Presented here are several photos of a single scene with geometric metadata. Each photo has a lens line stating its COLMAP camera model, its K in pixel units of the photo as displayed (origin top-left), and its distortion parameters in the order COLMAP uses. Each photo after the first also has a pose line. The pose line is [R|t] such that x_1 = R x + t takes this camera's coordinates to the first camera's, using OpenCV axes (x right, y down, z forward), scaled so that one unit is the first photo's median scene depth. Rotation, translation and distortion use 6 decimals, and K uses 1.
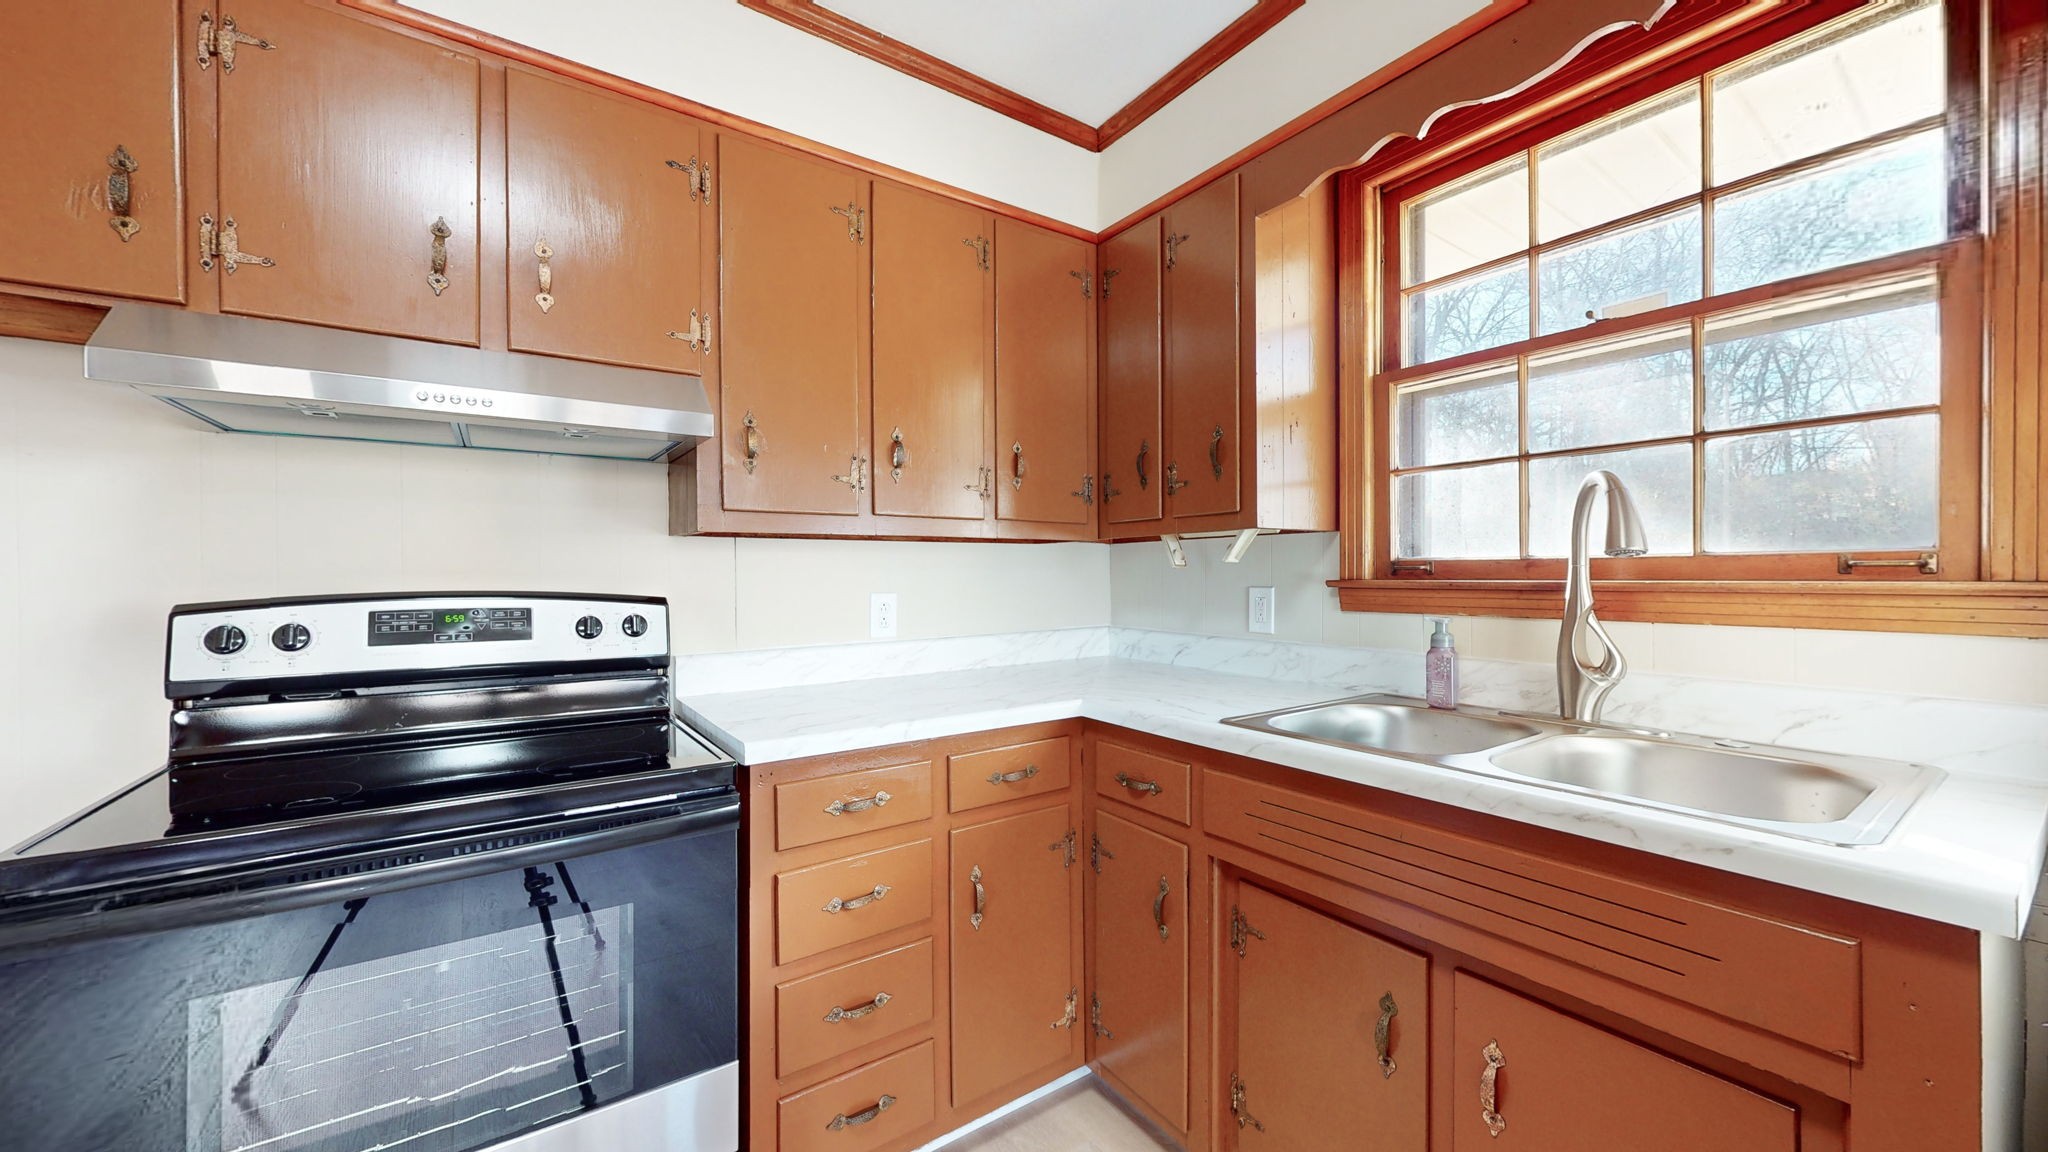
lens RADIAL K [[747.5, 0, 1007.7], [0, 747.5, 577.1], [0, 0, 1]] dist [-0.002065, -0.000297]
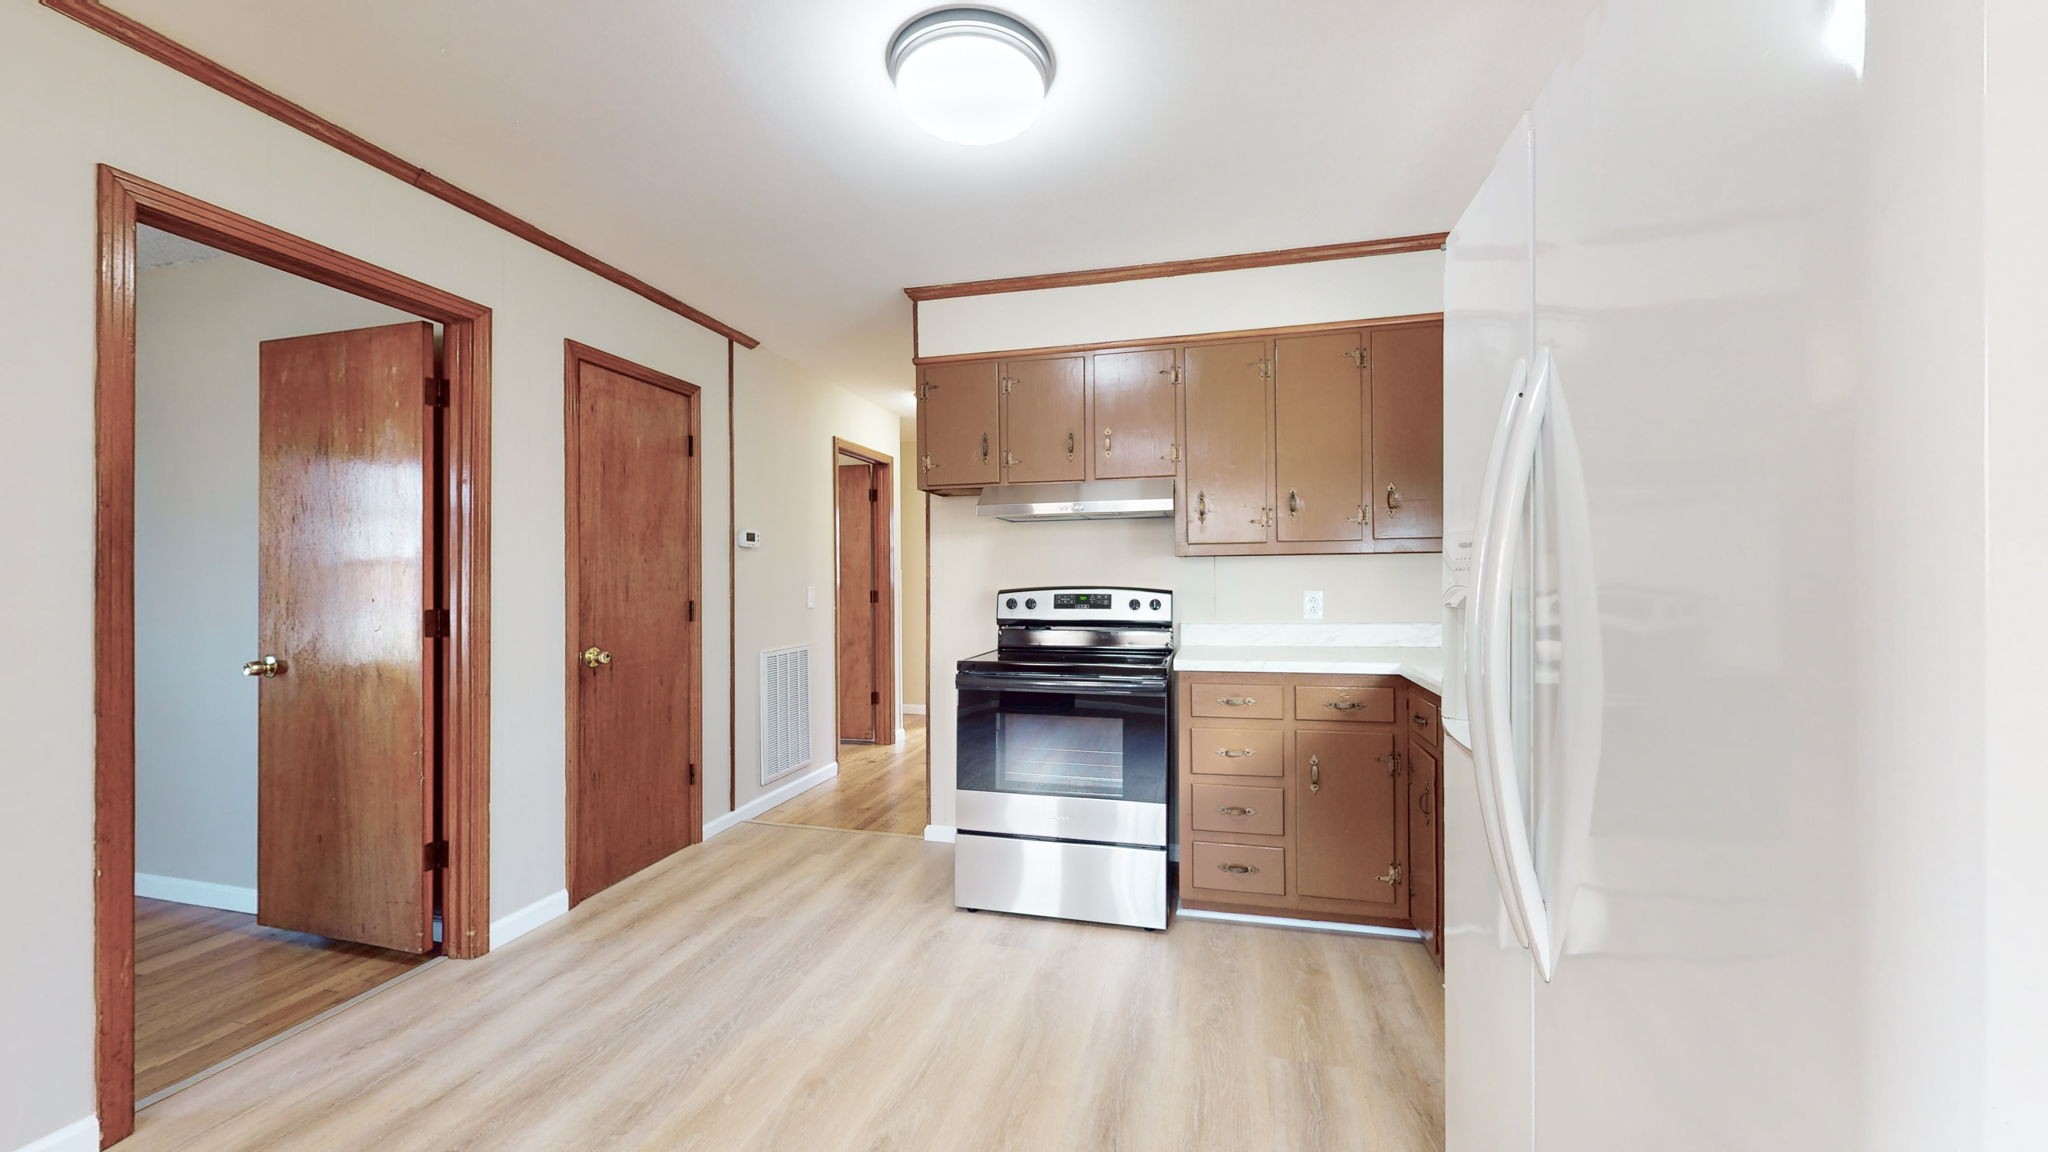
lens RADIAL K [[747.5, 0, 1030.3], [0, 747.5, 578.0], [0, 0, 1]] dist [-0.002065, -0.000297]
pose [[0.657367, -0.004565, -0.753557, 0.789060], [-0.000499, 0.999979, -0.006493, 0.009144], [0.753571, 0.004645, 0.657350, -0.551064]]
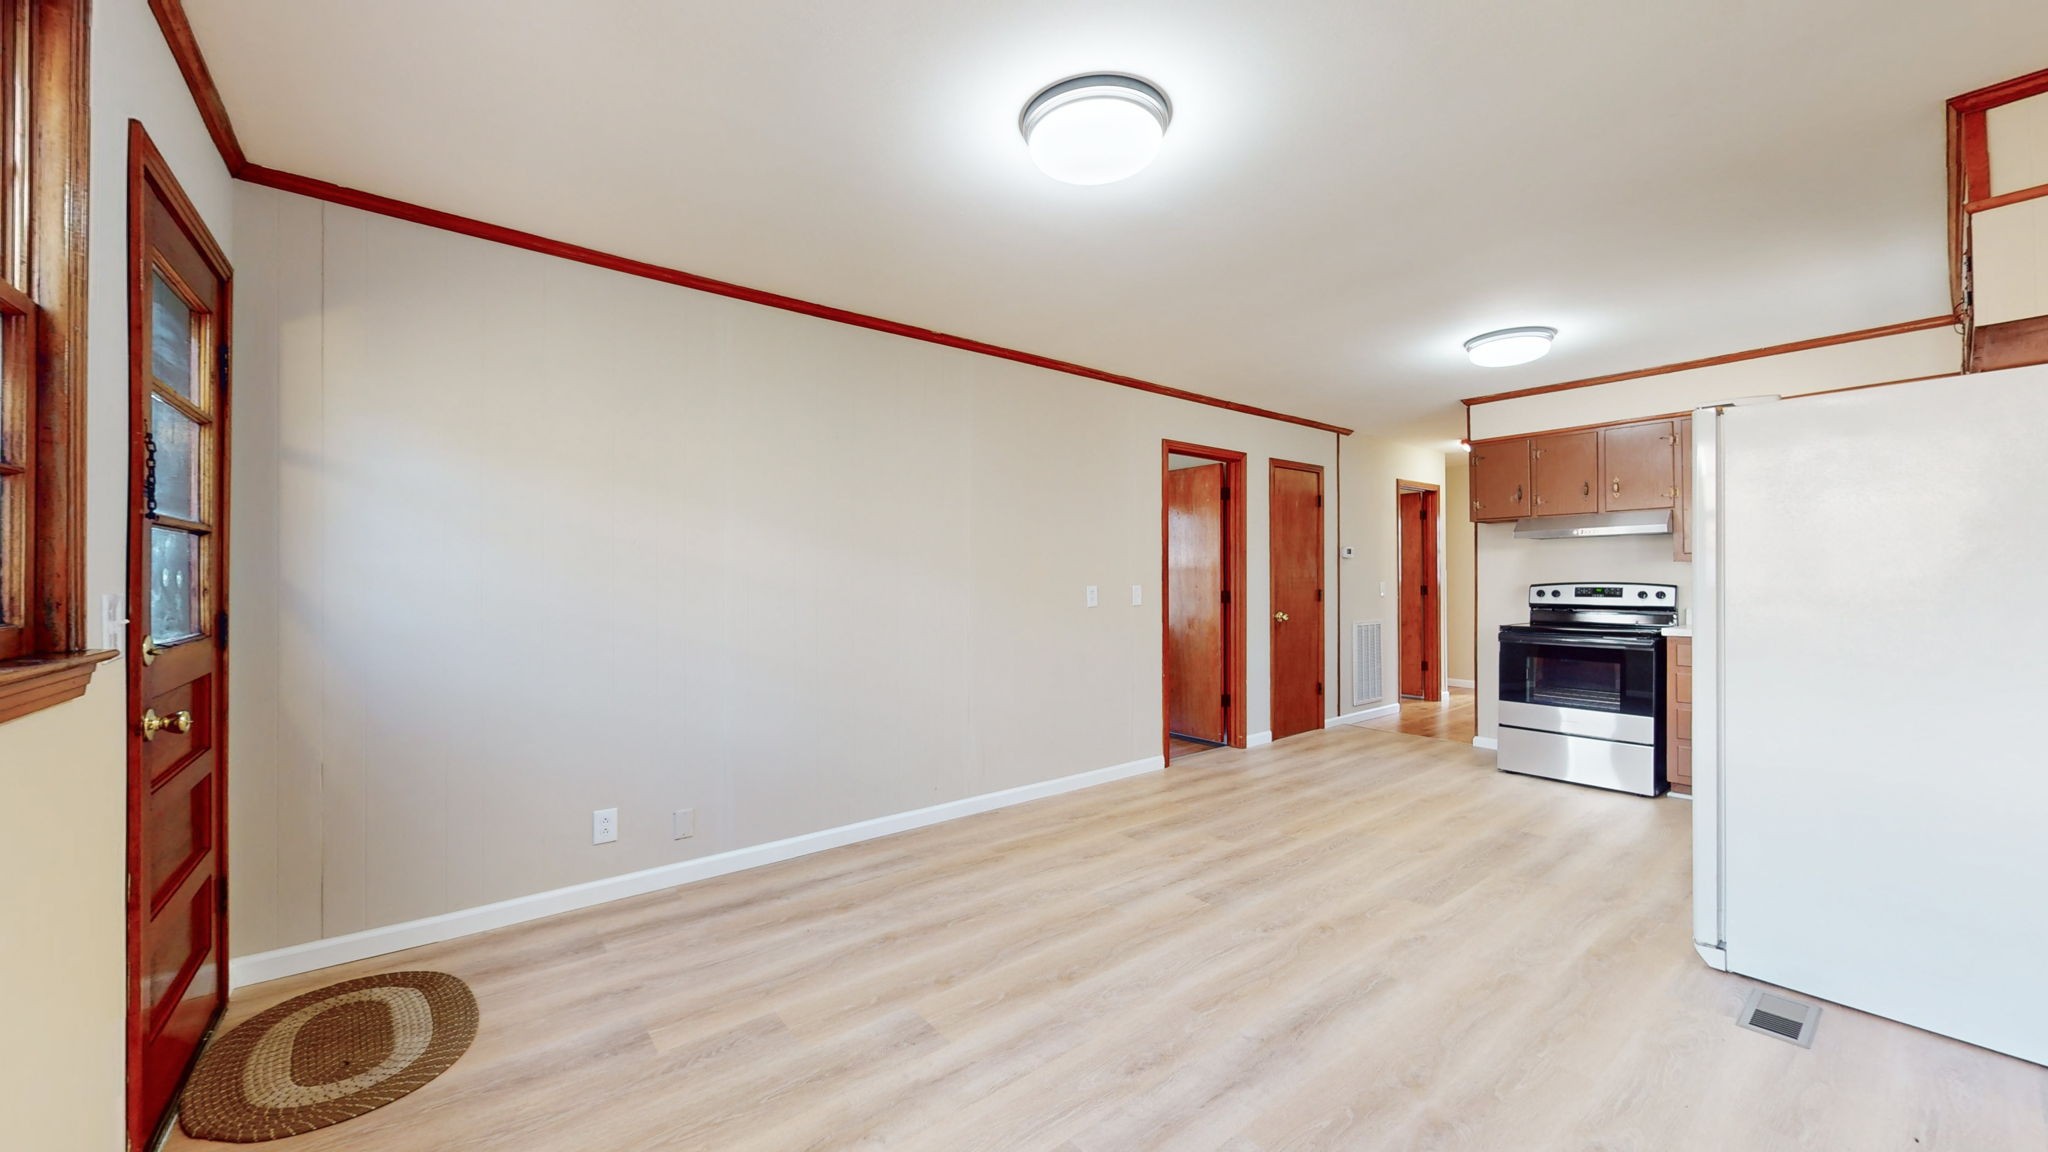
lens RADIAL K [[747.5, 0, 1021.9], [0, 747.5, 581.4], [0, 0, 1]] dist [-0.002065, -0.000297]
pose [[0.059855, 0.000832, -0.998207, 2.261192], [-0.003540, 0.999994, 0.000622, 0.022496], [0.998201, 0.003496, 0.059857, -1.643345]]
